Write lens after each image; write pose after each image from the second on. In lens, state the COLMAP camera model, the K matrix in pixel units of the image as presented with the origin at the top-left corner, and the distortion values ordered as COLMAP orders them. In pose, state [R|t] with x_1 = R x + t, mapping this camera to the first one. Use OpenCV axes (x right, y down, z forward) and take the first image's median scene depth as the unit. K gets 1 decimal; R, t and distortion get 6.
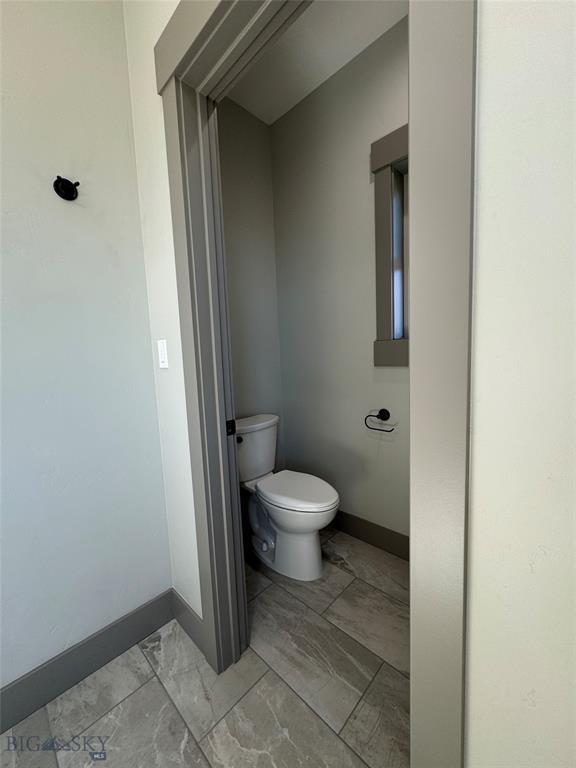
lens RADIAL K [[304.7, 0, 288.4], [0, 304.7, 384.2], [0, 0, 1]] dist [-0.001326, 0.000344]
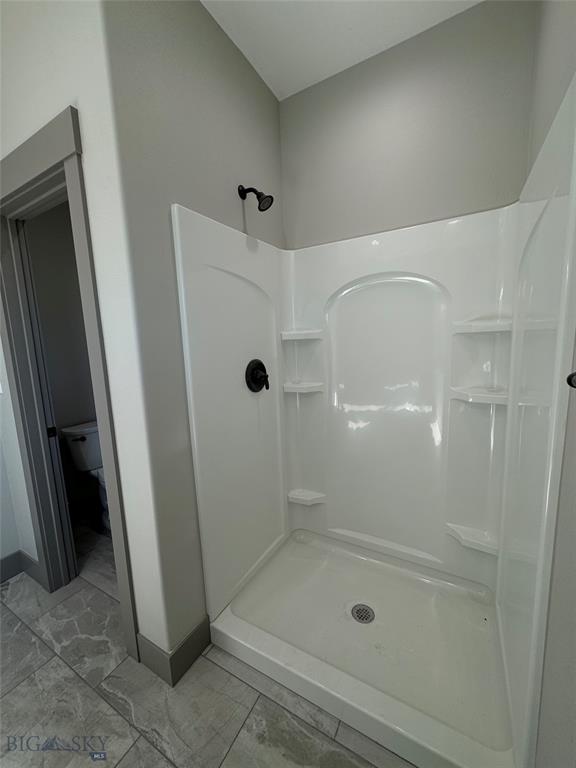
lens RADIAL K [[304.7, 0, 288.7], [0, 304.7, 384.7], [0, 0, 1]] dist [-0.001326, 0.000344]
pose [[0.968320, -0.031431, 0.247725, 0.573275], [0.024131, 0.999182, 0.032449, -0.113269], [-0.248543, -0.025443, 0.968287, -0.740150]]
